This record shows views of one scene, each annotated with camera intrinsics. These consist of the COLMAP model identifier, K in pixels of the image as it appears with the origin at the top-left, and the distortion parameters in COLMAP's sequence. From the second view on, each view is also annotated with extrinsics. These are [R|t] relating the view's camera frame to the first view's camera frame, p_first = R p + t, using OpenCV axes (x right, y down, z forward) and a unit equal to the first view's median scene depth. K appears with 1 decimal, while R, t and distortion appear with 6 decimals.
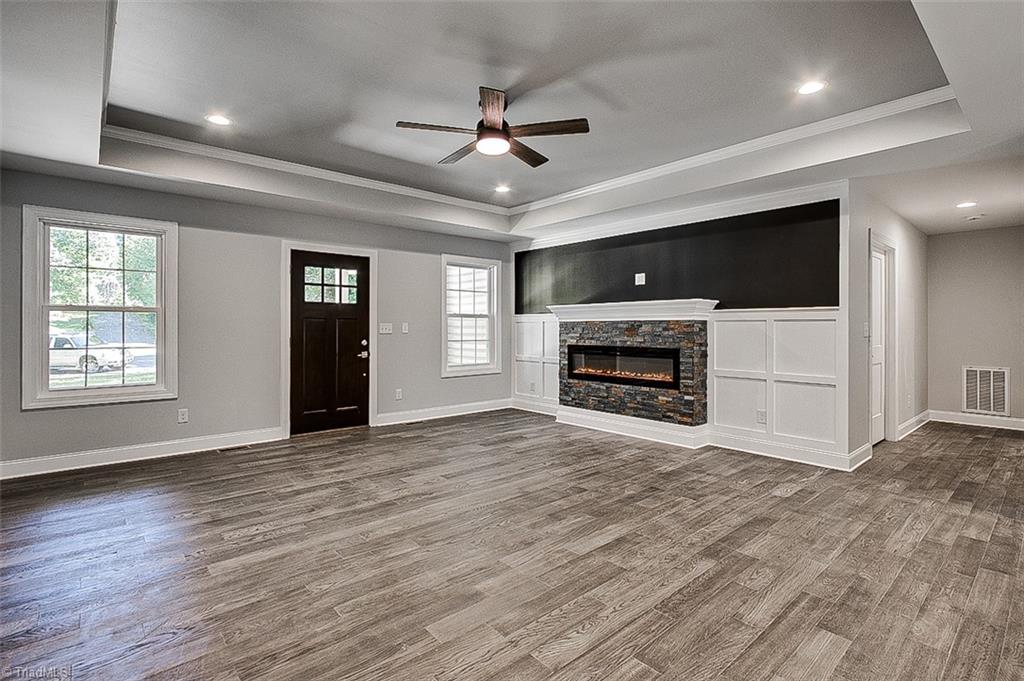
lens RADIAL K [[488.4, 0, 507.5], [0, 488.4, 325.3], [0, 0, 1]] dist [-0.007860, 0.000721]
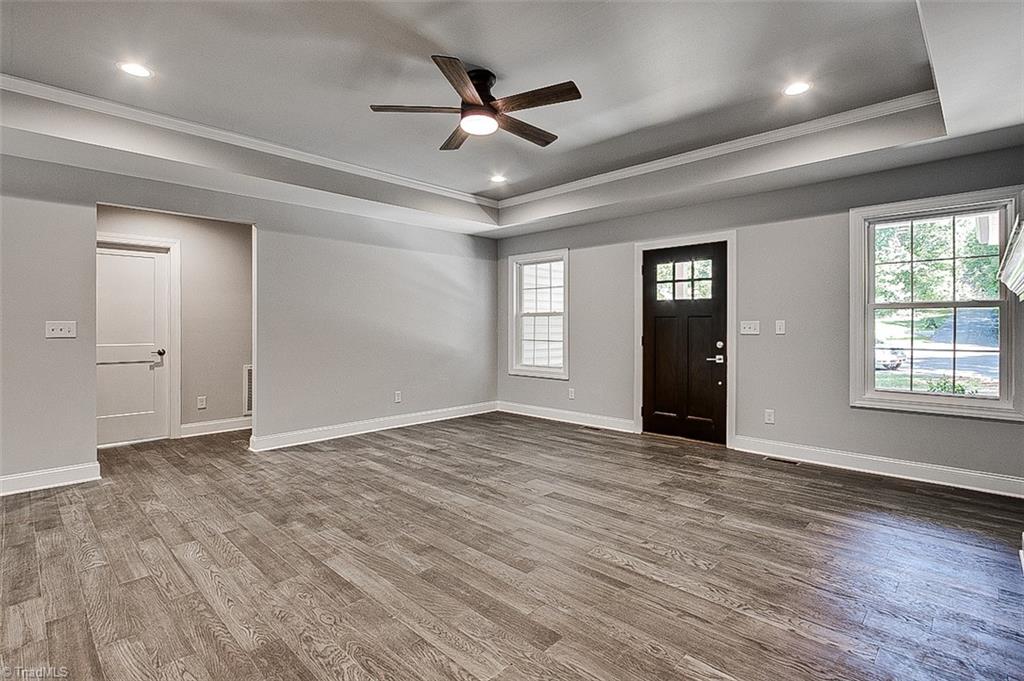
lens RADIAL K [[488.4, 0, 507.5], [0, 488.4, 325.3], [0, 0, 1]] dist [-0.007860, 0.000721]
pose [[0.083042, -0.004295, -0.996537, 0.558380], [0.005549, 0.999977, -0.003847, 0.003946], [0.996531, -0.005210, 0.083064, 0.627630]]
